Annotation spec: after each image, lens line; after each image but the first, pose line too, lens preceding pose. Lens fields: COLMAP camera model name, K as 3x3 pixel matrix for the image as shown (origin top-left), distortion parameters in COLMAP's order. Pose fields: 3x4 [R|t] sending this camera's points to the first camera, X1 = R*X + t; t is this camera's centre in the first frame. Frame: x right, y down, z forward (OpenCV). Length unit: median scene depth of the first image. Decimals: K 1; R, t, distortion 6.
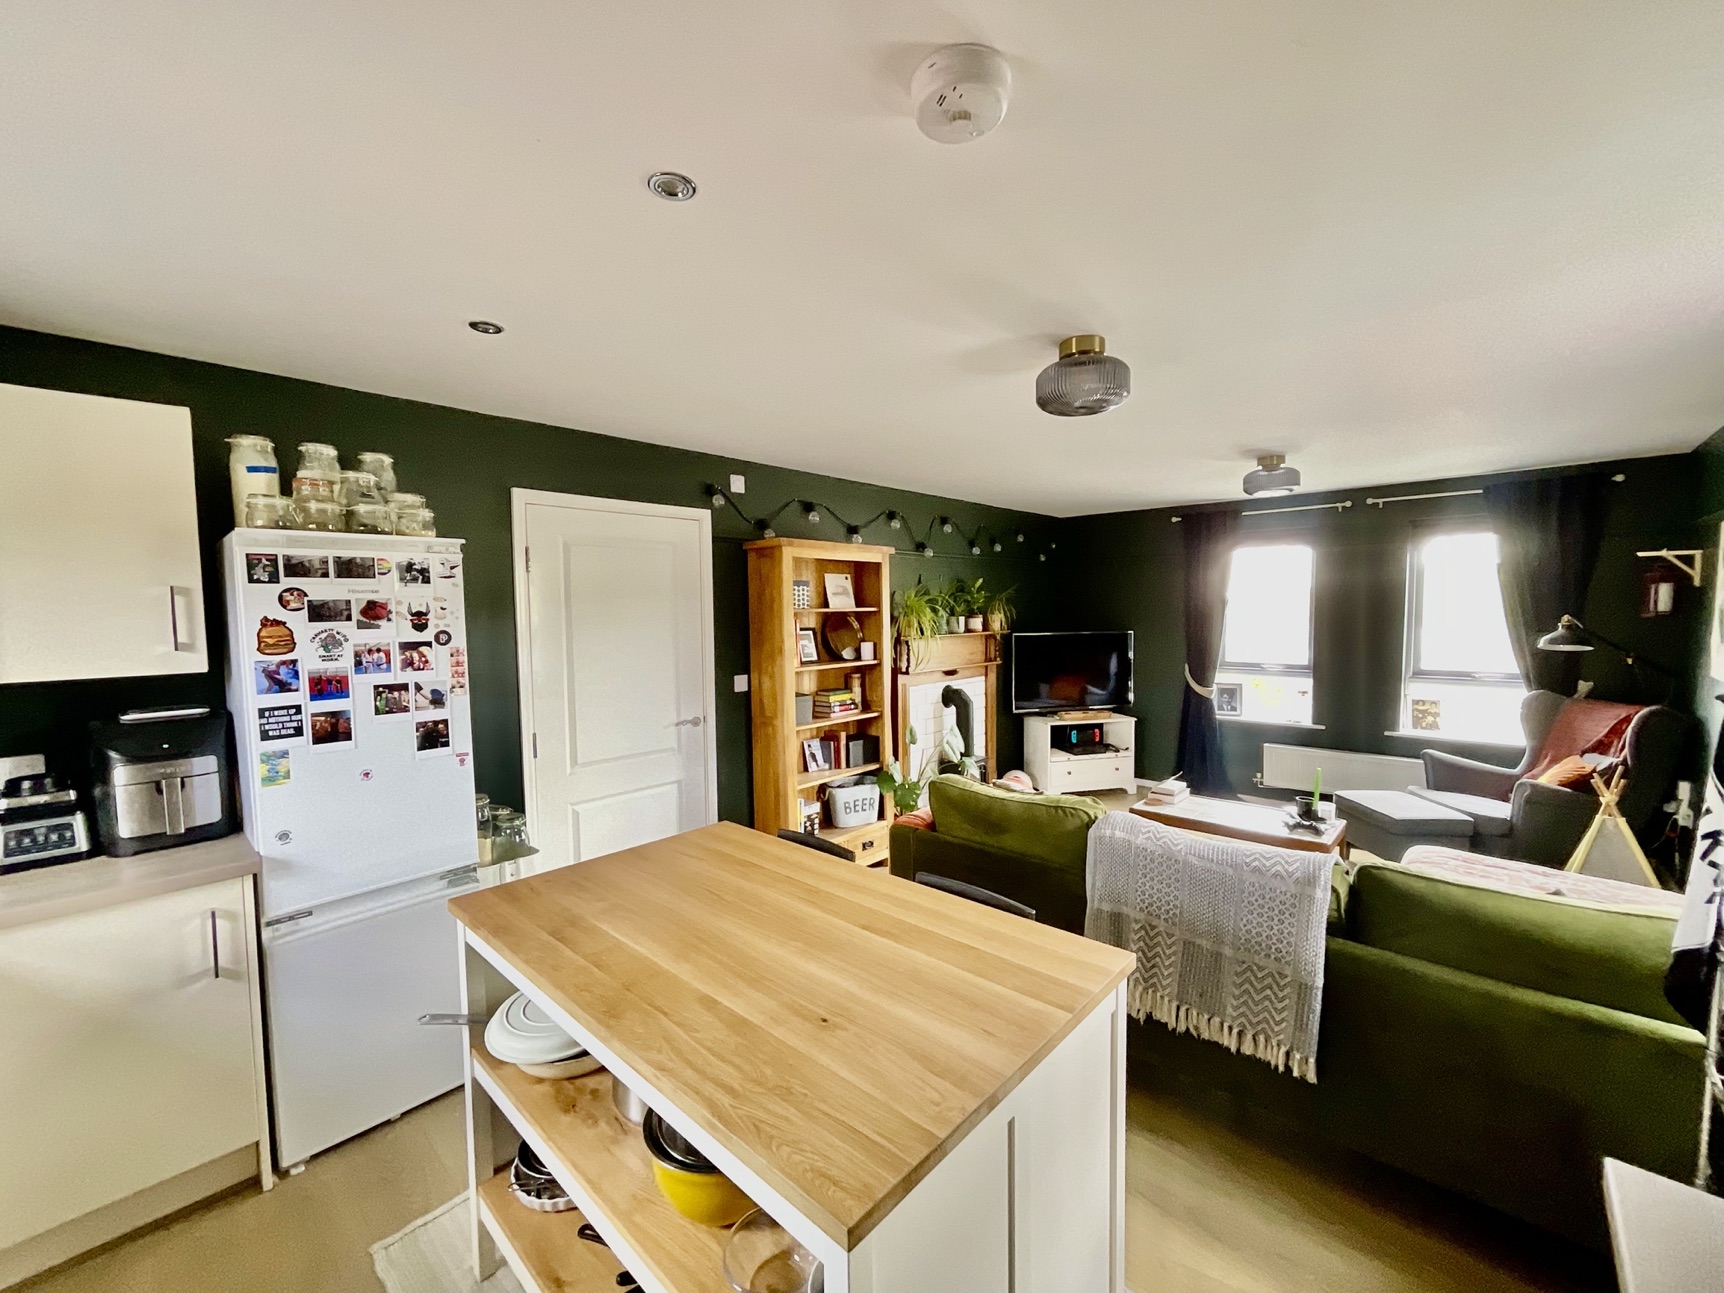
lens RADIAL K [[718.8, 0, 830.6], [0, 718.8, 644.2], [0, 0, 1]] dist [-0.017854, 0.003029]
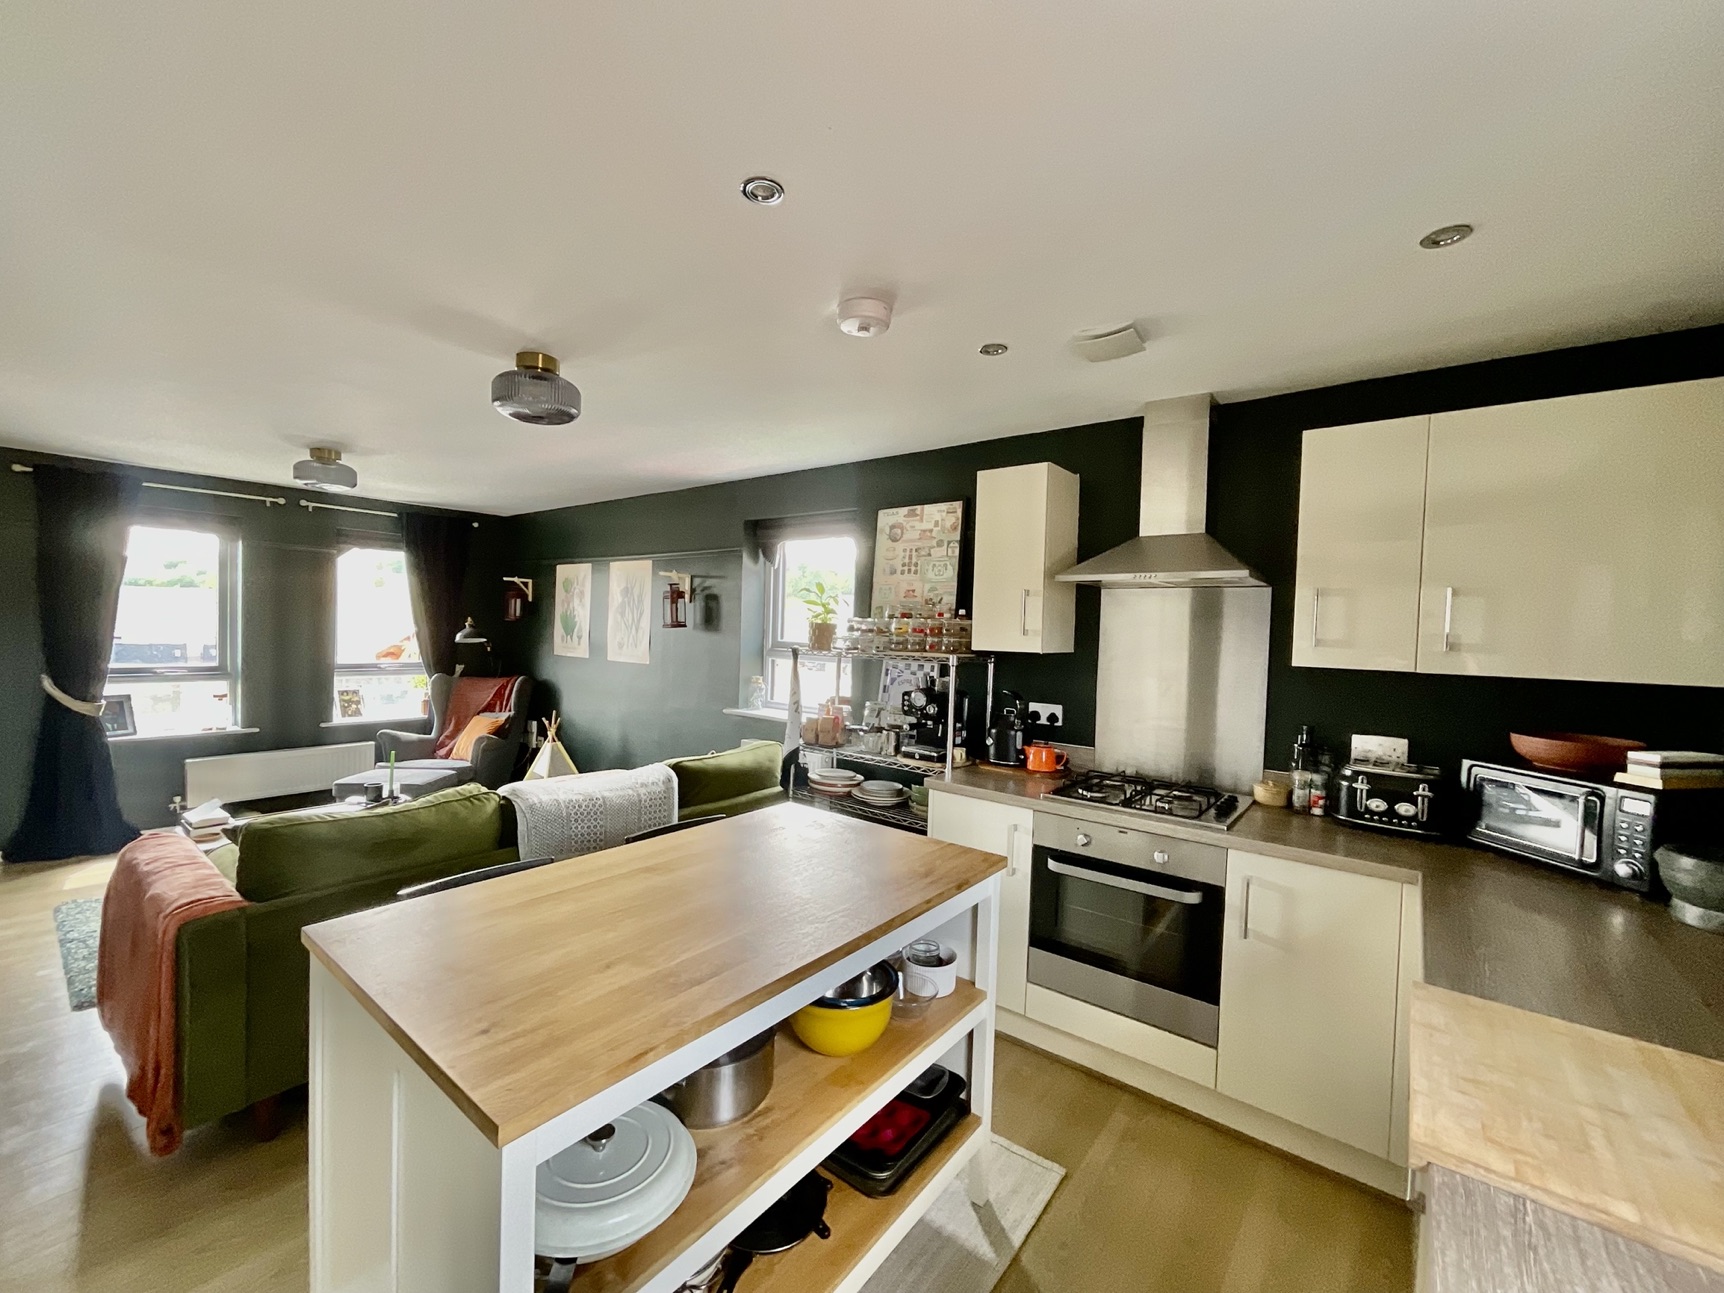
lens RADIAL K [[705.1, 0, 888.4], [0, 705.1, 647.4], [0, 0, 1]] dist [0.010065, -0.000638]
pose [[-0.107213, -0.018966, 0.994055, -0.801997], [0.024900, 0.999453, 0.021754, 0.015969], [-0.993924, 0.027084, -0.106682, 0.587101]]
